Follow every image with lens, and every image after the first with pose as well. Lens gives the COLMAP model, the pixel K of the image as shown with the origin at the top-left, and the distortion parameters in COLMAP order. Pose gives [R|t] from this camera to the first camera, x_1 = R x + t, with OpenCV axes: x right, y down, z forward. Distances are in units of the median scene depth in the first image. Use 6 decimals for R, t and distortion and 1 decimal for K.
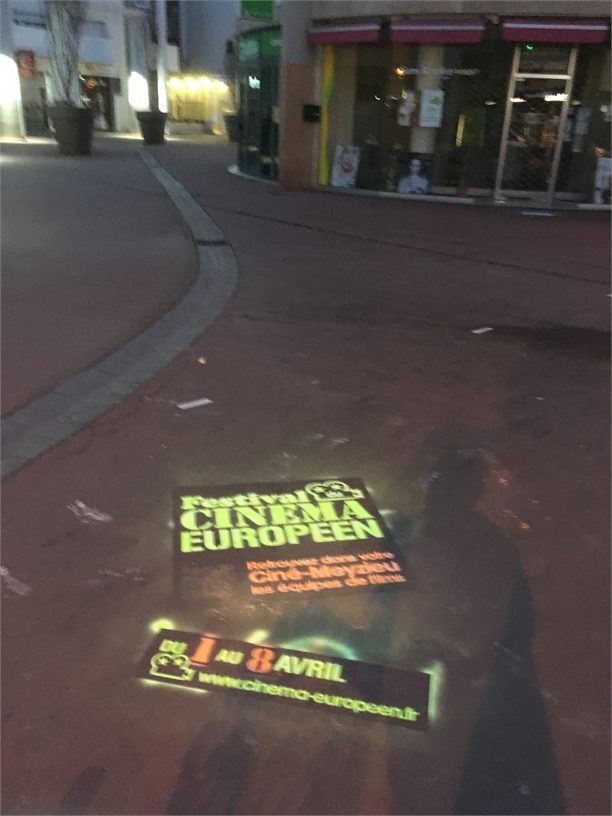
lens RADIAL K [[680.3, 0, 306.0], [0, 680.3, 408.0], [0, 0, 1]] dist [0.062506, -0.078289]
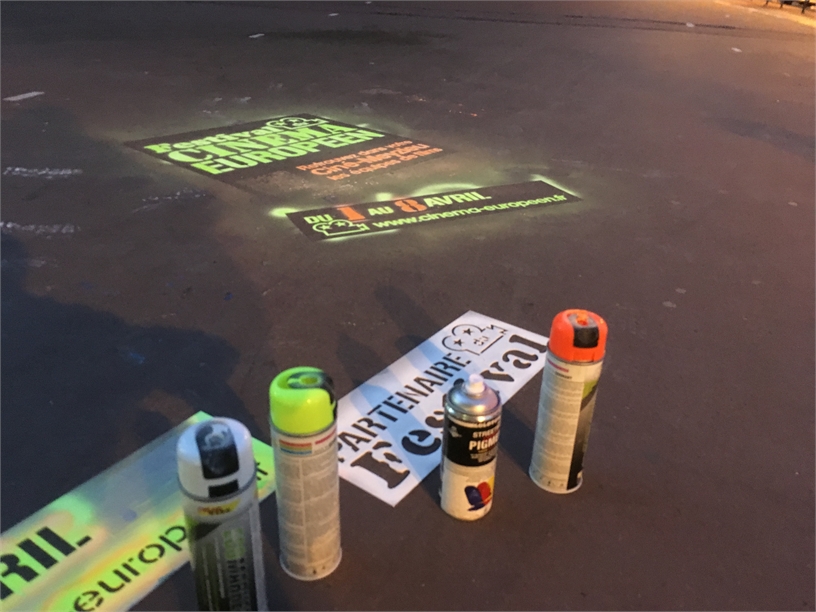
lens RADIAL K [[680.3, 0, 408.0], [0, 680.3, 306.0], [0, 0, 1]] dist [0.062506, -0.078289]
pose [[0.780325, -0.288712, 0.554741, -0.520580], [0.218202, 0.957003, 0.191135, 0.264518], [-0.586072, -0.028102, 0.809771, 0.194481]]
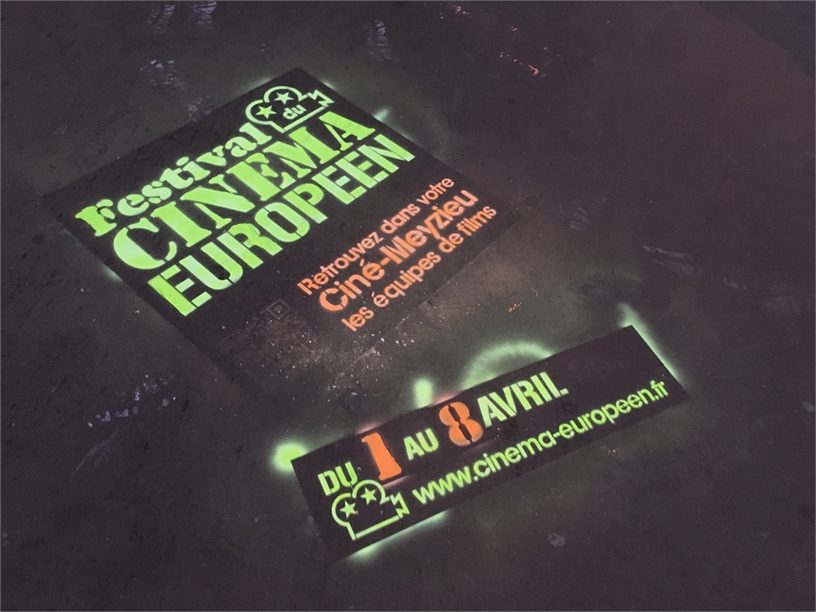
lens RADIAL K [[680.3, 0, 408.0], [0, 680.3, 306.0], [0, 0, 1]] dist [0.062506, -0.078289]
pose [[0.783291, -0.466196, 0.411238, -0.277242], [0.156544, 0.788124, 0.595277, -0.119826], [-0.601622, -0.401898, 0.690310, 0.497912]]
